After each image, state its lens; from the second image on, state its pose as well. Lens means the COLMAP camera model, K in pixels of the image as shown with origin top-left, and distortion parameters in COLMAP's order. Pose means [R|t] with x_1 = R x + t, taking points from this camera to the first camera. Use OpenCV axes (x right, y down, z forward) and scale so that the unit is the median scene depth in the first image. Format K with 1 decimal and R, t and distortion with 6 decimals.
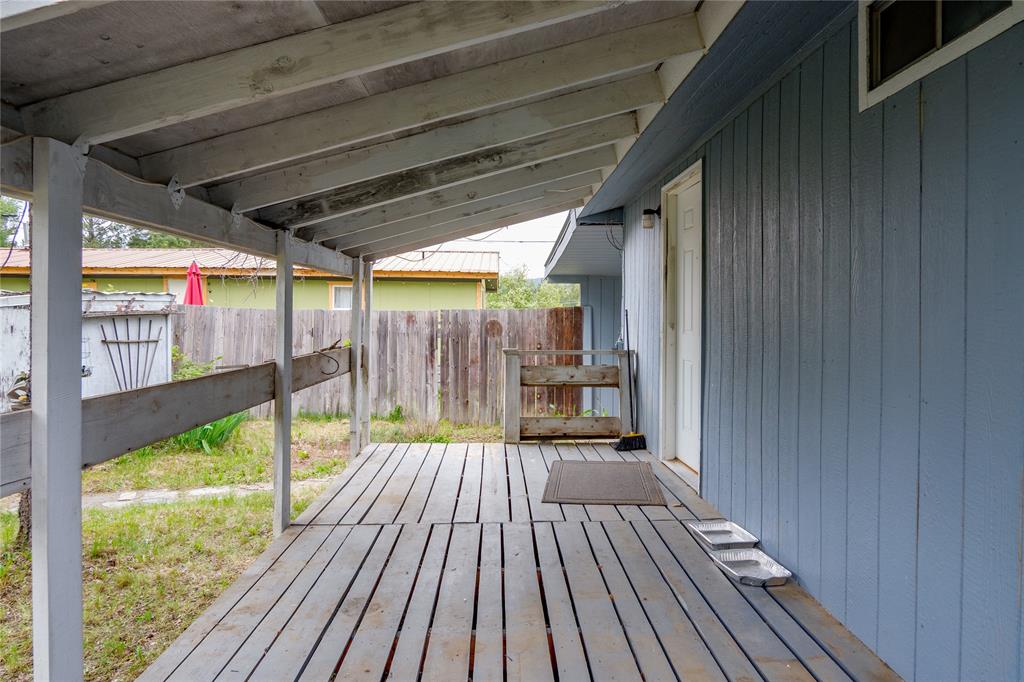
lens RADIAL K [[686.8, 0, 512.1], [0, 686.8, 338.4], [0, 0, 1]] dist [-0.010997, 0.000115]
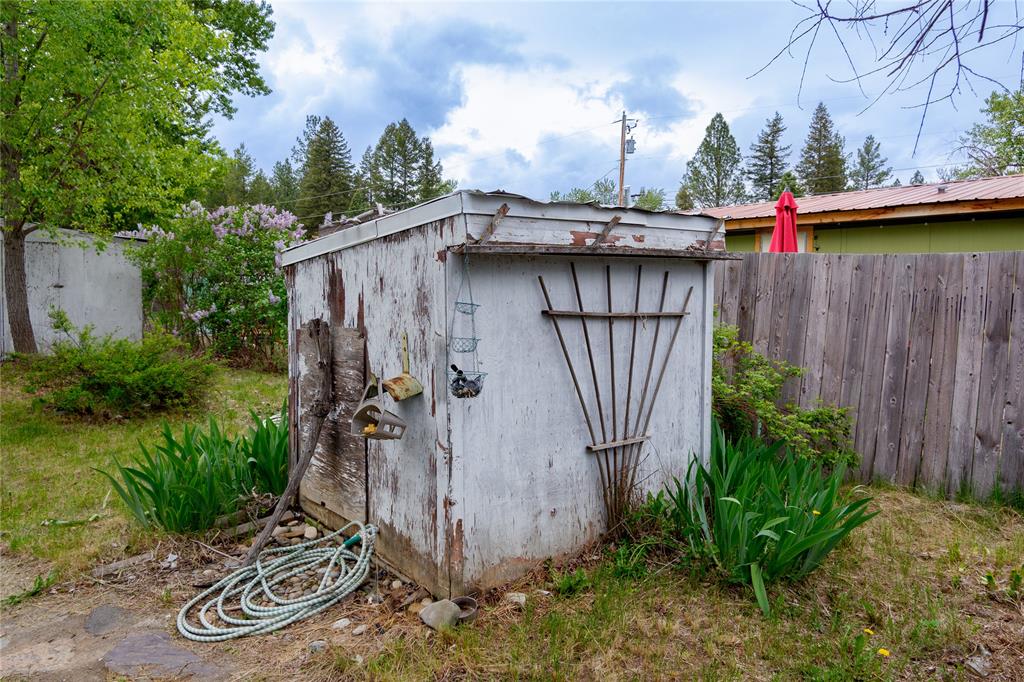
lens RADIAL K [[686.8, 0, 511.8], [0, 686.8, 345.3], [0, 0, 1]] dist [-0.010997, 0.000115]
pose [[0.662301, 0.050778, -0.747516, -0.240064], [-0.021428, 0.998576, 0.048846, 0.003284], [0.748932, -0.016333, 0.662446, 0.601919]]
